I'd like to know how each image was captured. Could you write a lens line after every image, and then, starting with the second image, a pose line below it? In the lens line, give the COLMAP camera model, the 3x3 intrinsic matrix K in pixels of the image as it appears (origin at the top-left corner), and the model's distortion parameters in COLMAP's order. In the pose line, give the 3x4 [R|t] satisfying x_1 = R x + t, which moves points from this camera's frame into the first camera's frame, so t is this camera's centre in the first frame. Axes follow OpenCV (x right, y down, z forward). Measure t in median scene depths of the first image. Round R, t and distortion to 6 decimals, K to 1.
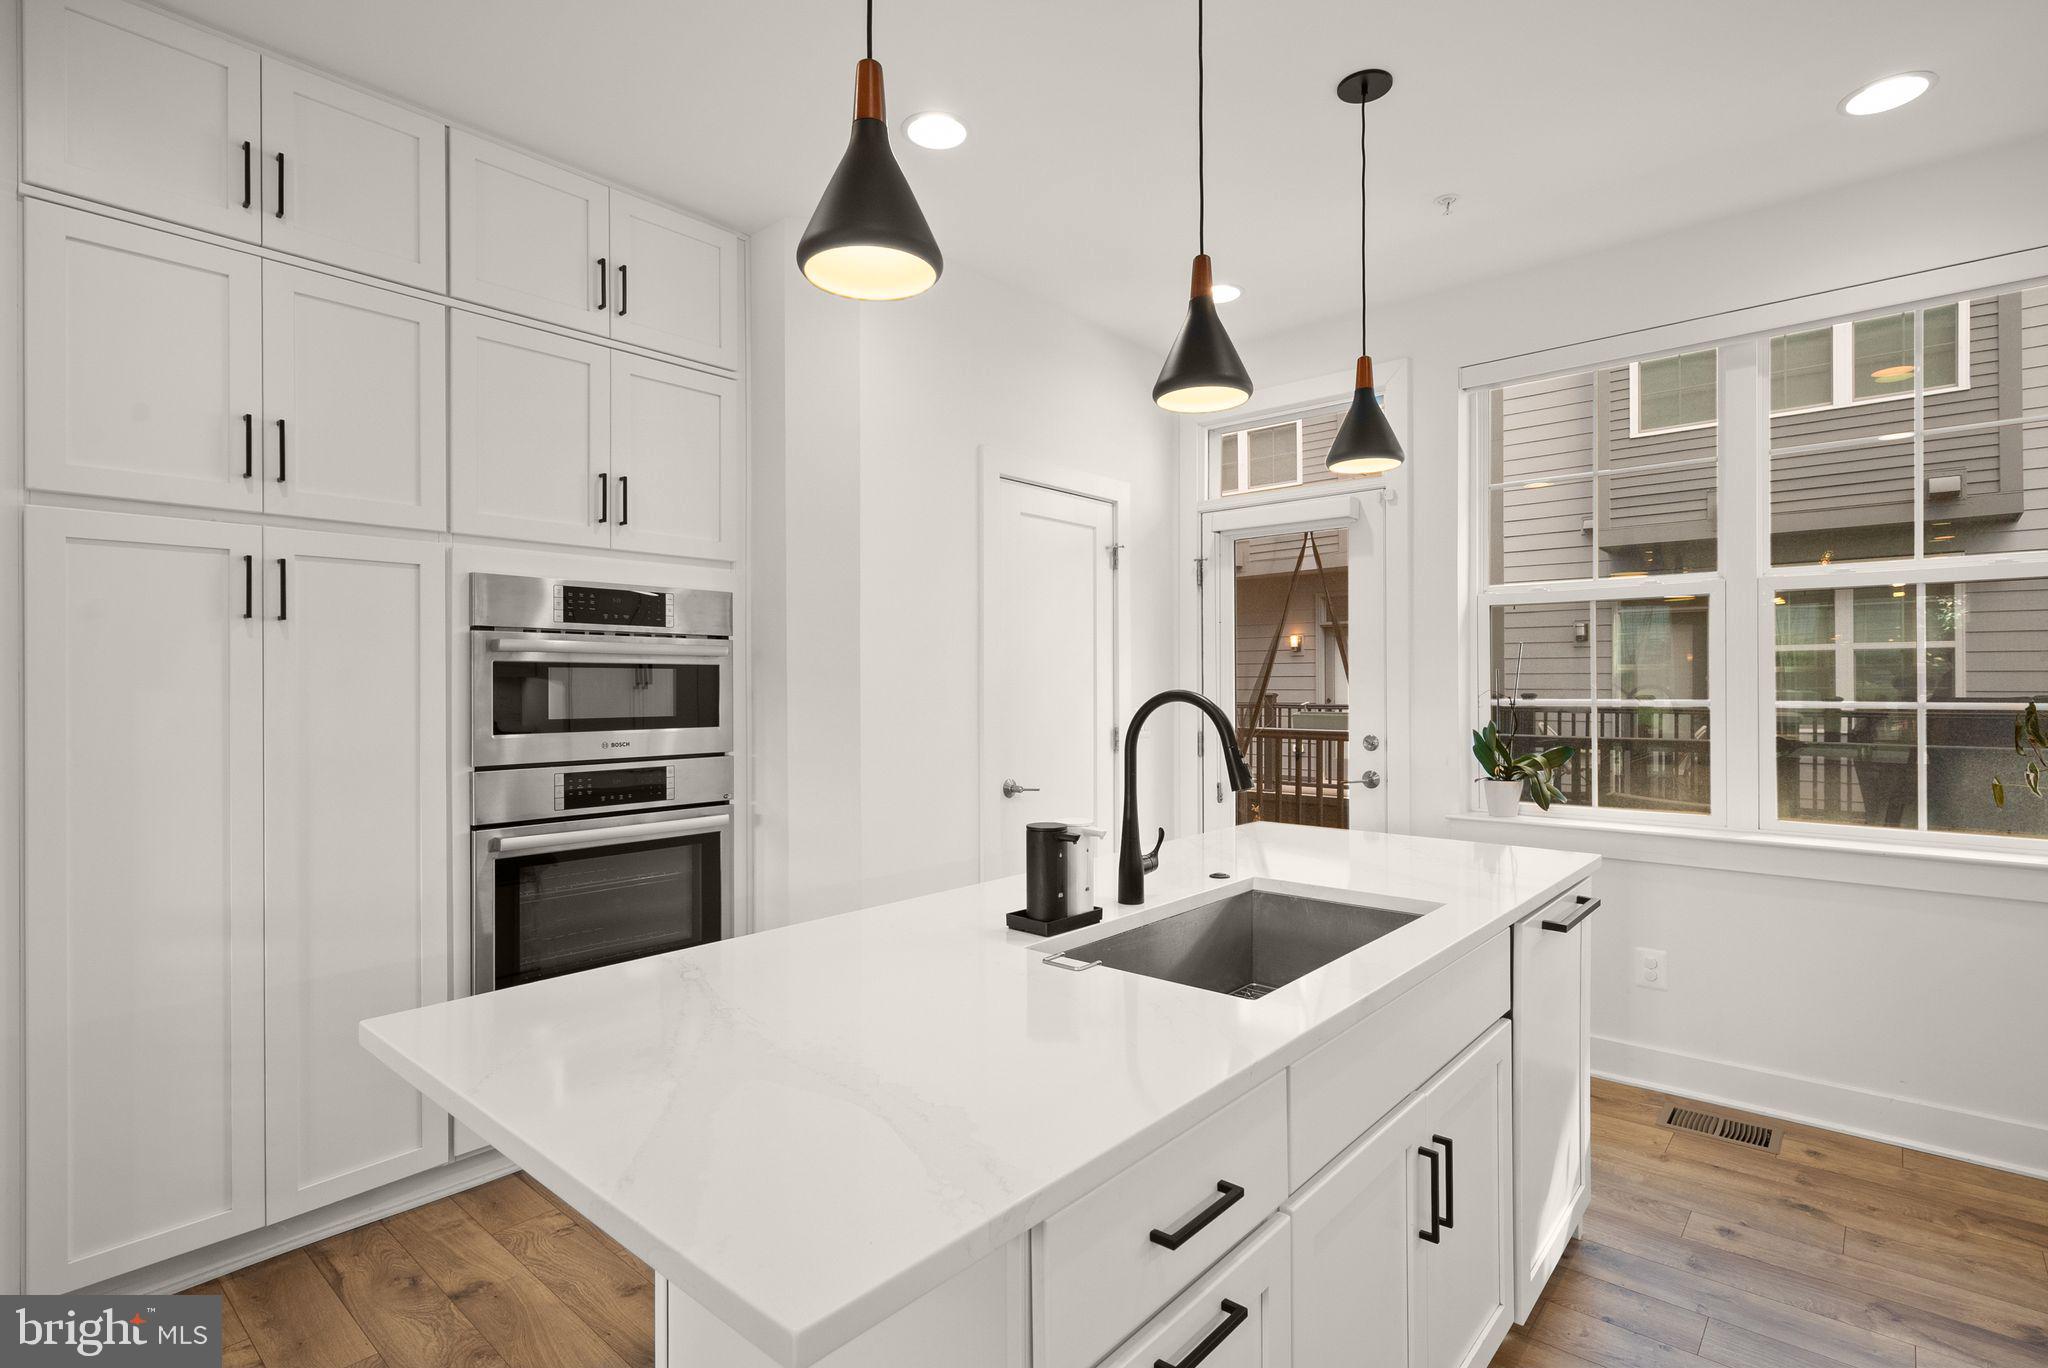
lens RADIAL K [[992.0, 0, 1022.6], [0, 992.0, 680.6], [0, 0, 1]] dist [0.002861, 0.001012]
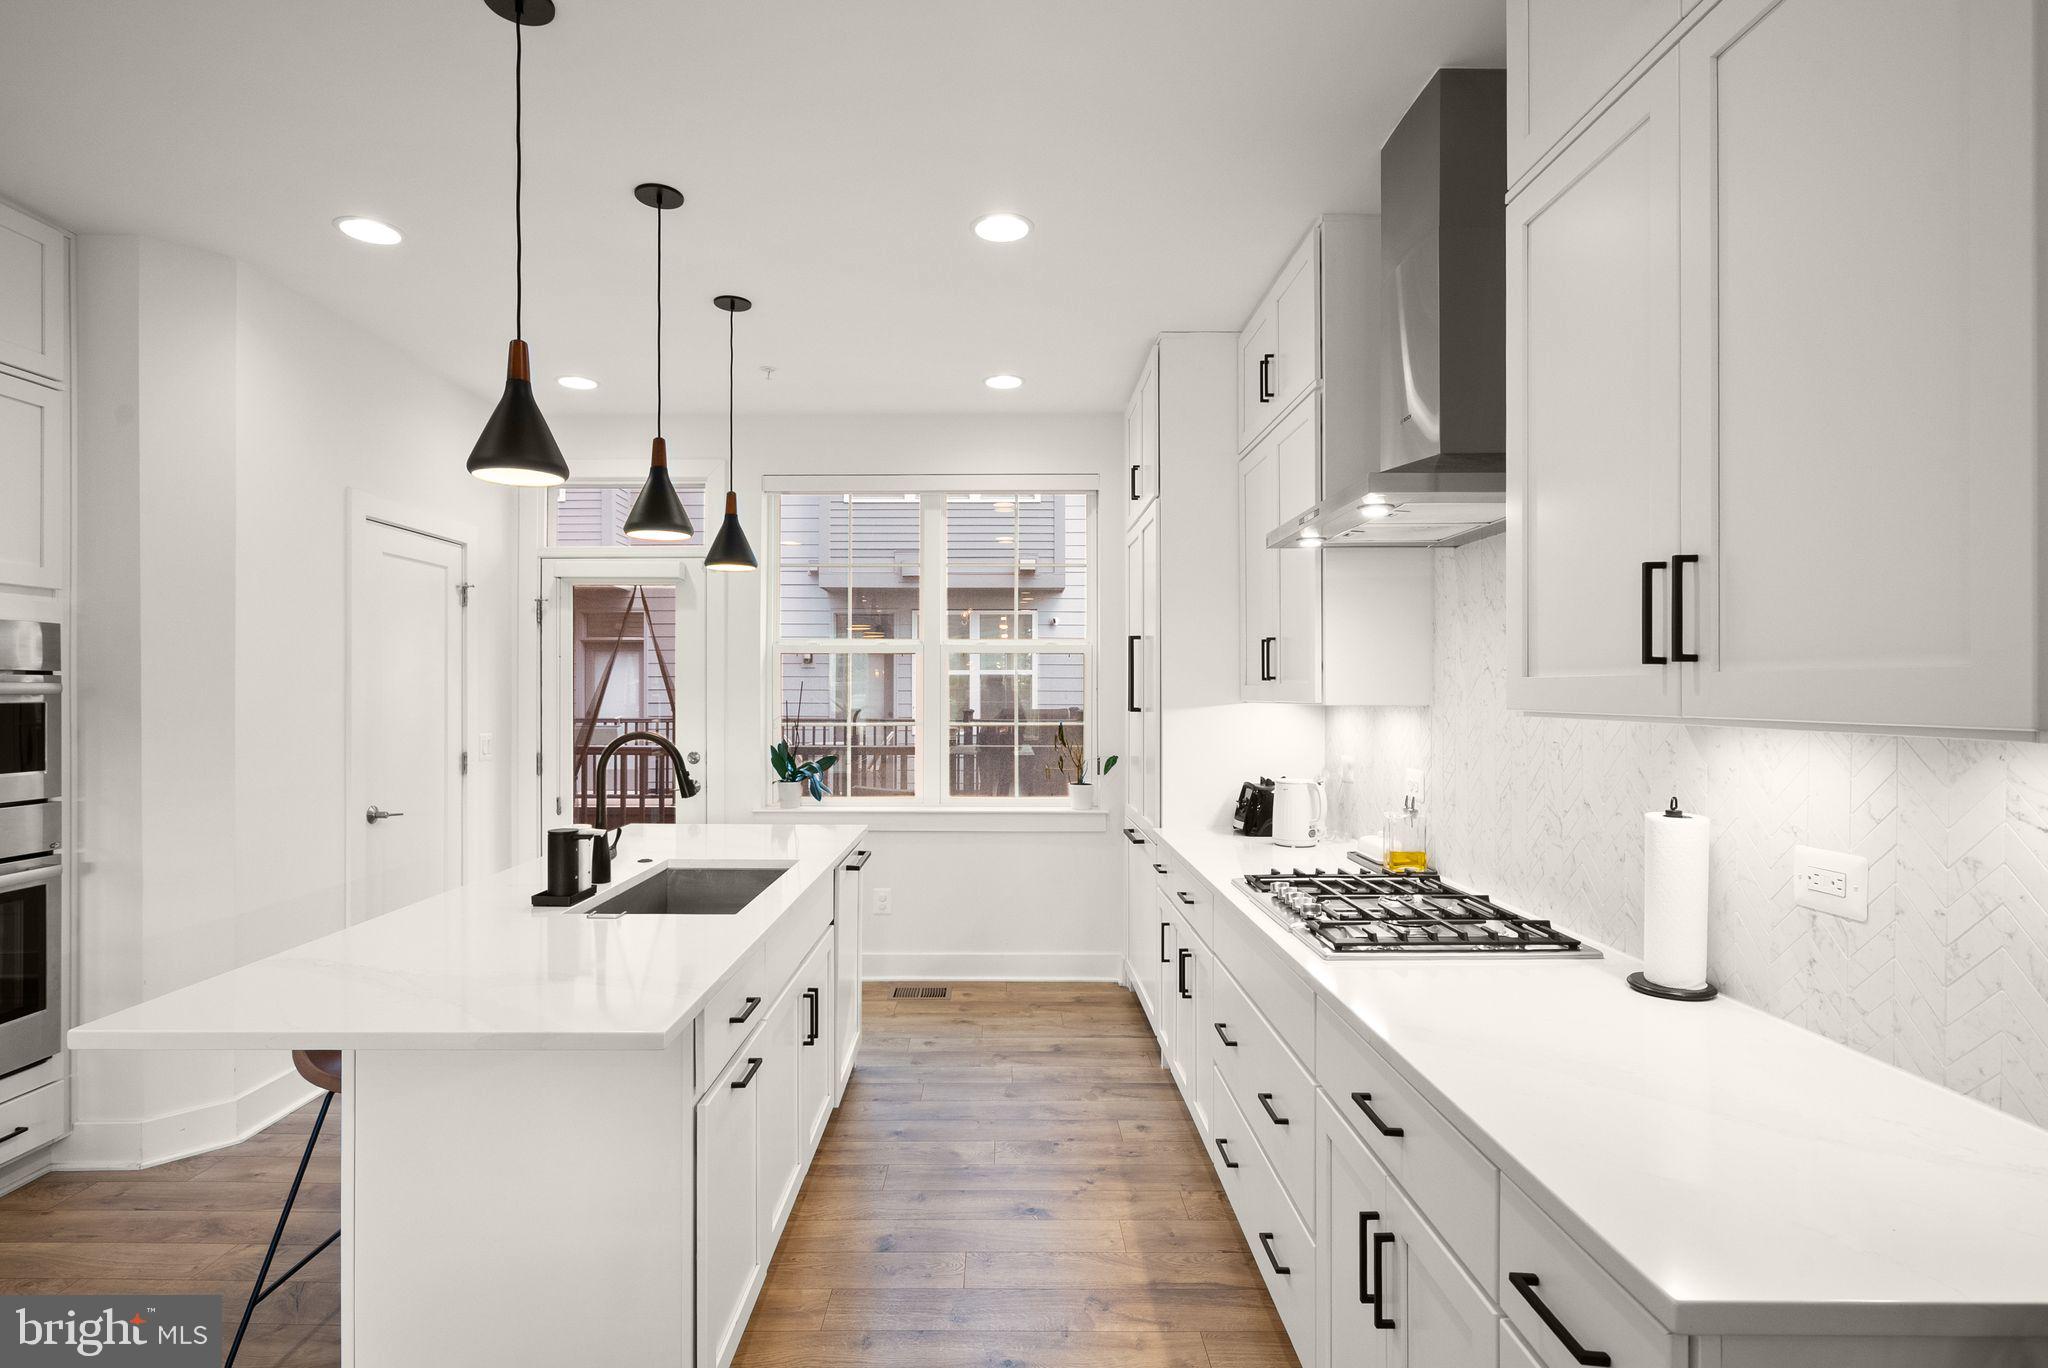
lens RADIAL K [[1008.5, 0, 993.7], [0, 1008.5, 689.7], [0, 0, 1]] dist [0.000126, 0.000801]
pose [[0.755723, 0.004237, 0.654878, -0.290228], [-0.005860, 0.999983, 0.000292, -0.038256], [-0.654866, -0.004058, 0.755734, -0.315943]]
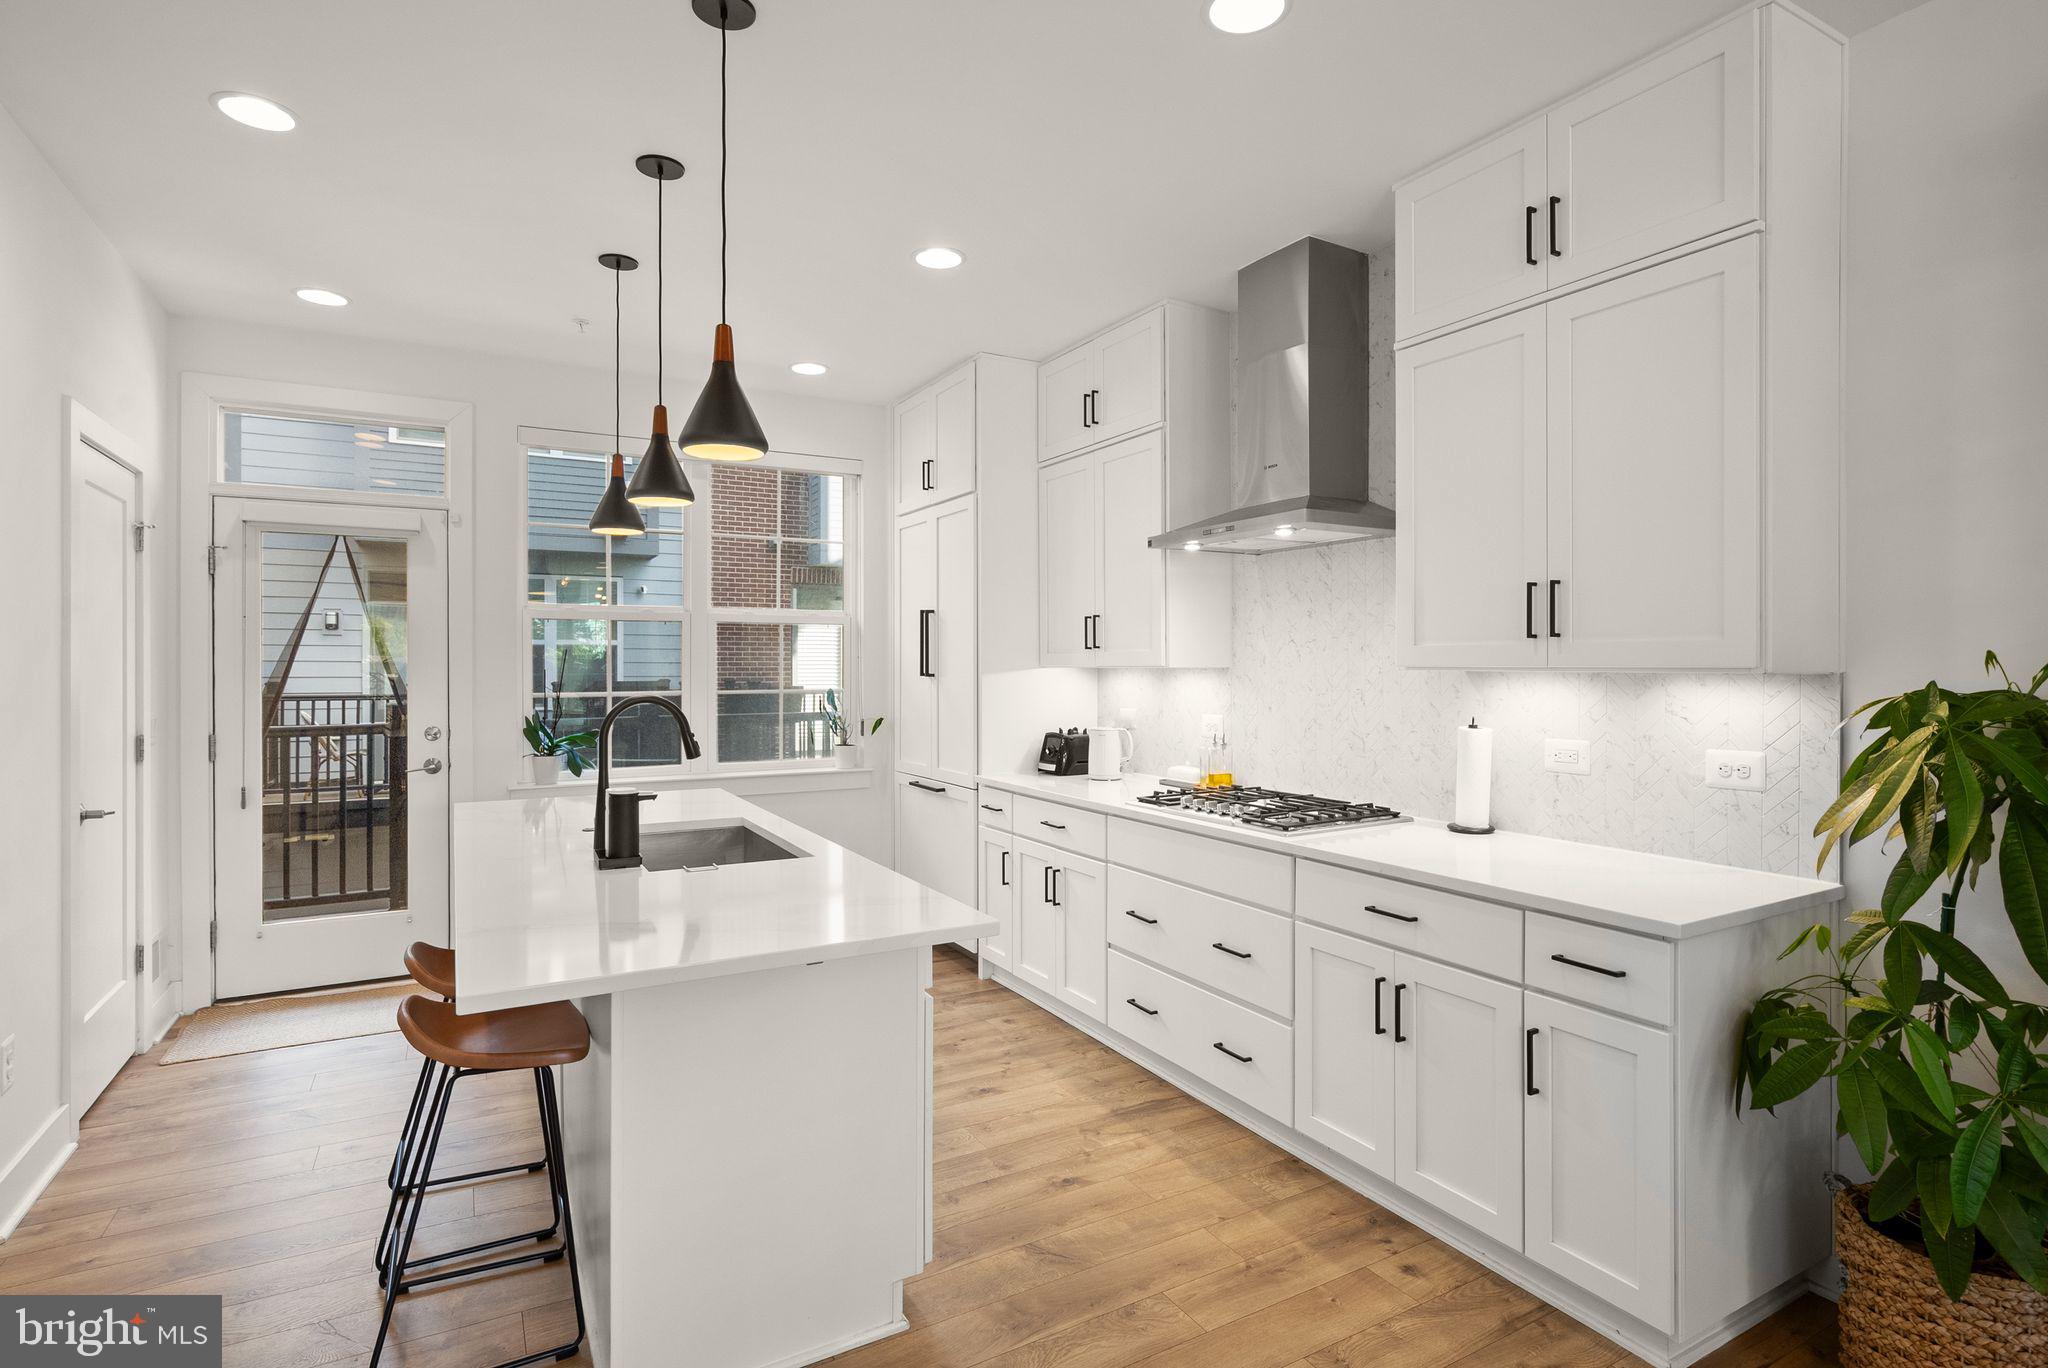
lens RADIAL K [[1014.3, 0, 1022.3], [0, 1014.3, 663.8], [0, 0, 1]] dist [-0.002326, 0.002200]
pose [[0.329131, 0.003283, 0.944278, -0.739544], [-0.004741, 0.999987, -0.001824, -0.025456], [-0.944272, -0.003877, 0.329143, -0.015364]]
